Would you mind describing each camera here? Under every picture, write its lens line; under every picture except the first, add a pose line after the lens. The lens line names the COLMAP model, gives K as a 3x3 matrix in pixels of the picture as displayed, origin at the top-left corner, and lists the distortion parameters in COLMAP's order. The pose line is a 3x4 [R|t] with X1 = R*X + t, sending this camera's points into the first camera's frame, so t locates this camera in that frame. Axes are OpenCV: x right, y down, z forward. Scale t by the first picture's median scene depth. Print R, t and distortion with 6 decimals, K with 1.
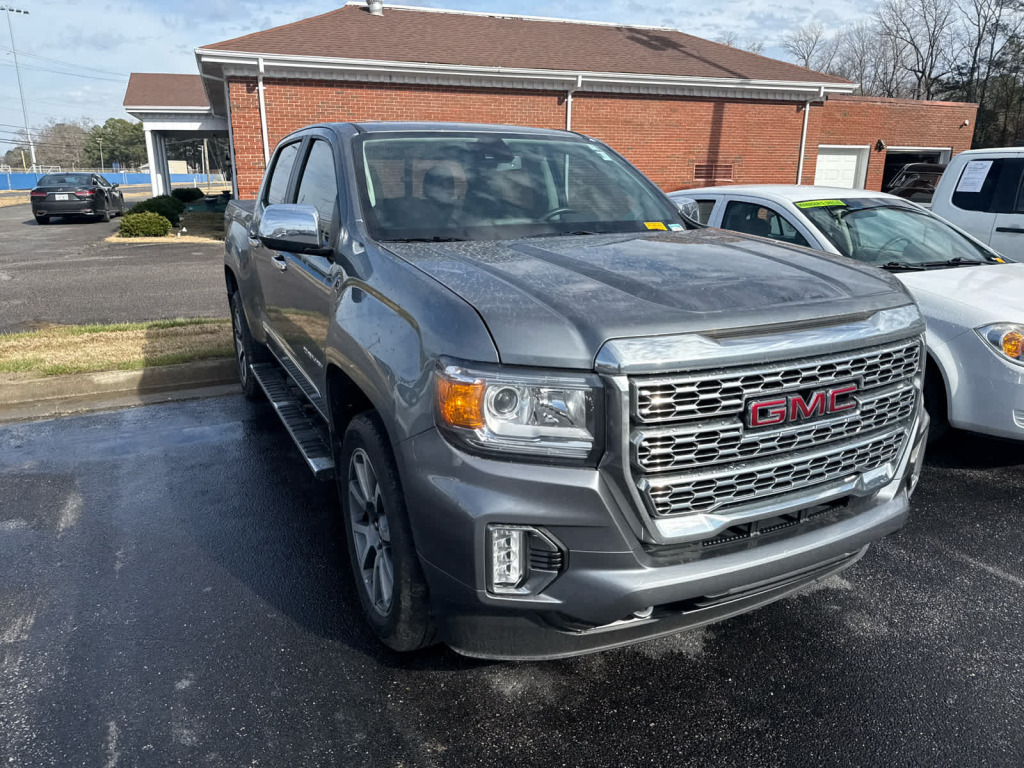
lens RADIAL K [[720.2, 0, 497.5], [0, 720.2, 385.3], [0, 0, 1]] dist [0.020549, -0.023666]
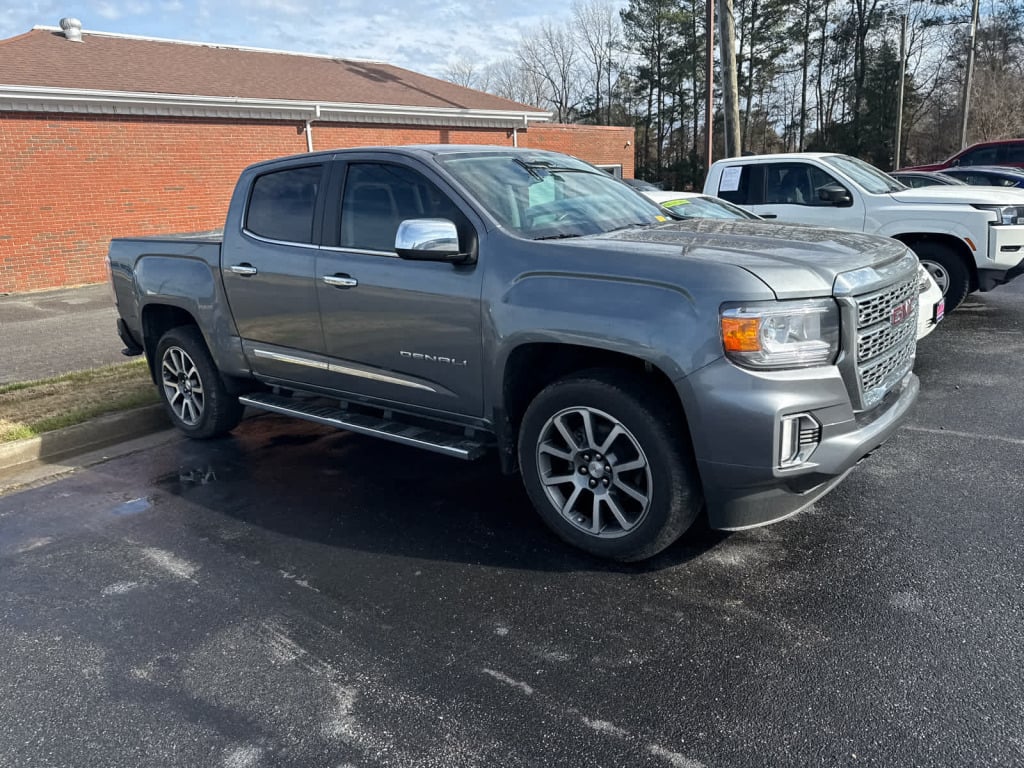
lens RADIAL K [[720.2, 0, 503.4], [0, 720.2, 380.6], [0, 0, 1]] dist [0.020549, -0.023666]
pose [[0.907096, -0.153605, 0.391896, -0.308263], [0.169850, 0.985446, -0.006890, 0.012877], [-0.385134, 0.072813, 0.919984, -0.026207]]
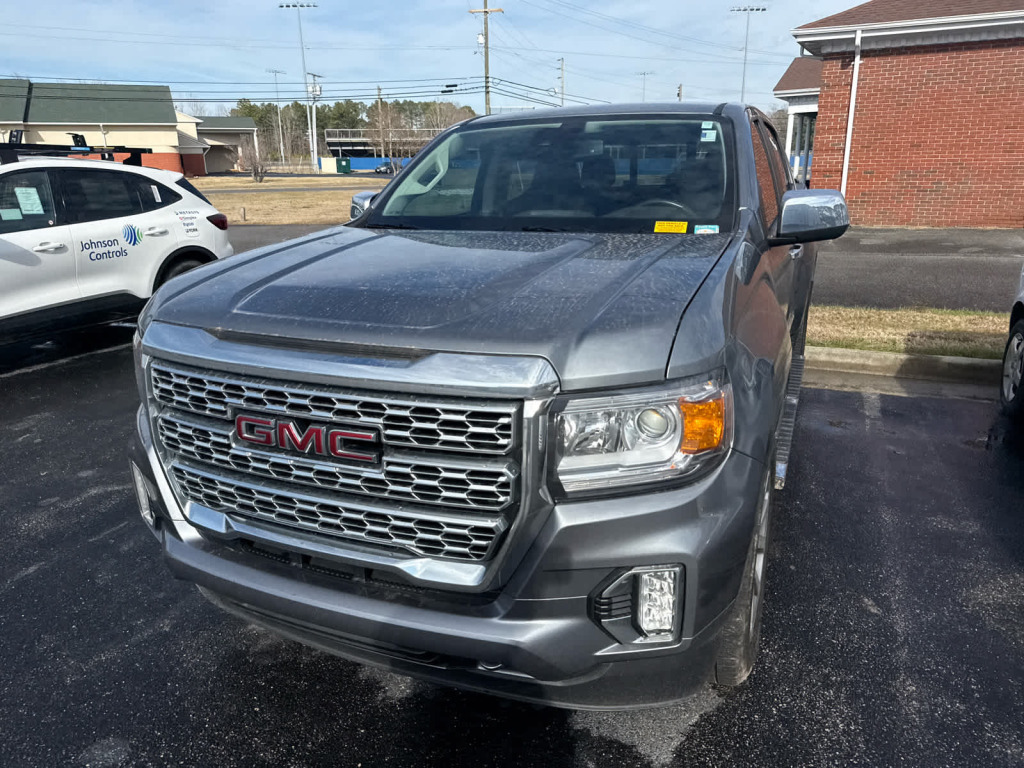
lens RADIAL K [[720.2, 0, 508.5], [0, 720.2, 382.6], [0, 0, 1]] dist [0.020549, -0.023666]
pose [[0.651721, 0.211129, -0.728481, 0.377763], [-0.196048, 0.974727, 0.107107, -0.055587], [0.732684, 0.073013, 0.676642, 0.185870]]
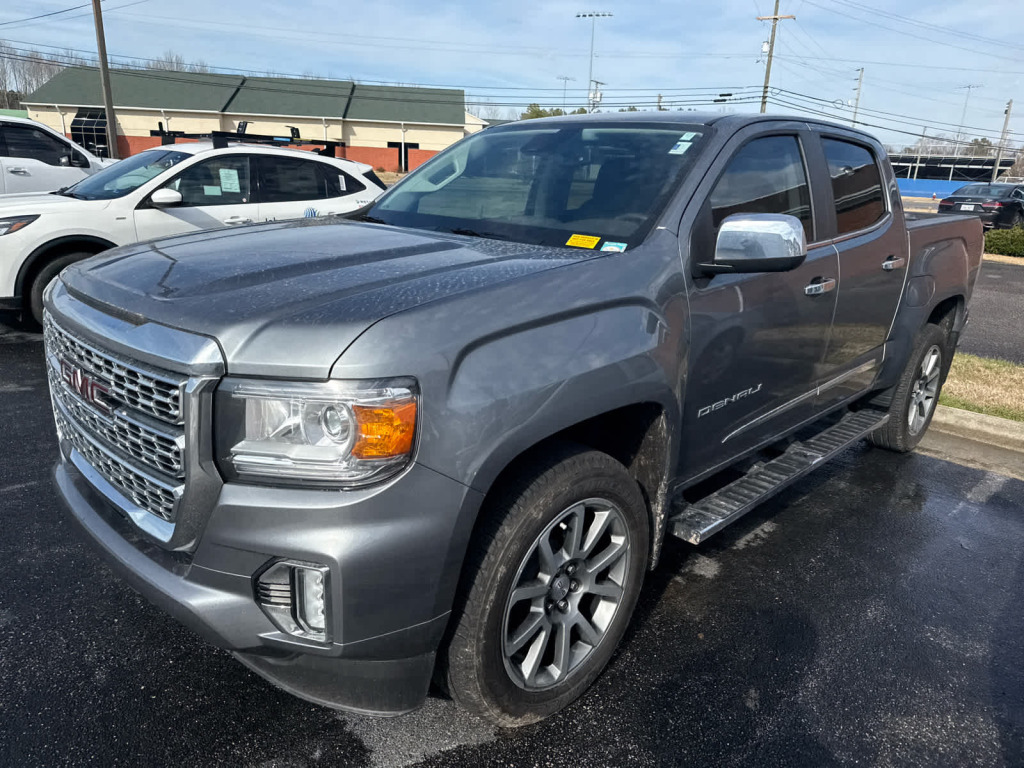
lens RADIAL K [[720.2, 0, 508.3], [0, 720.2, 381.7], [0, 0, 1]] dist [0.020549, -0.023666]
pose [[0.340491, 0.281151, -0.897229, 0.477031], [-0.299379, 0.937001, 0.180002, -0.103607], [0.891313, 0.207322, 0.403211, 0.351248]]
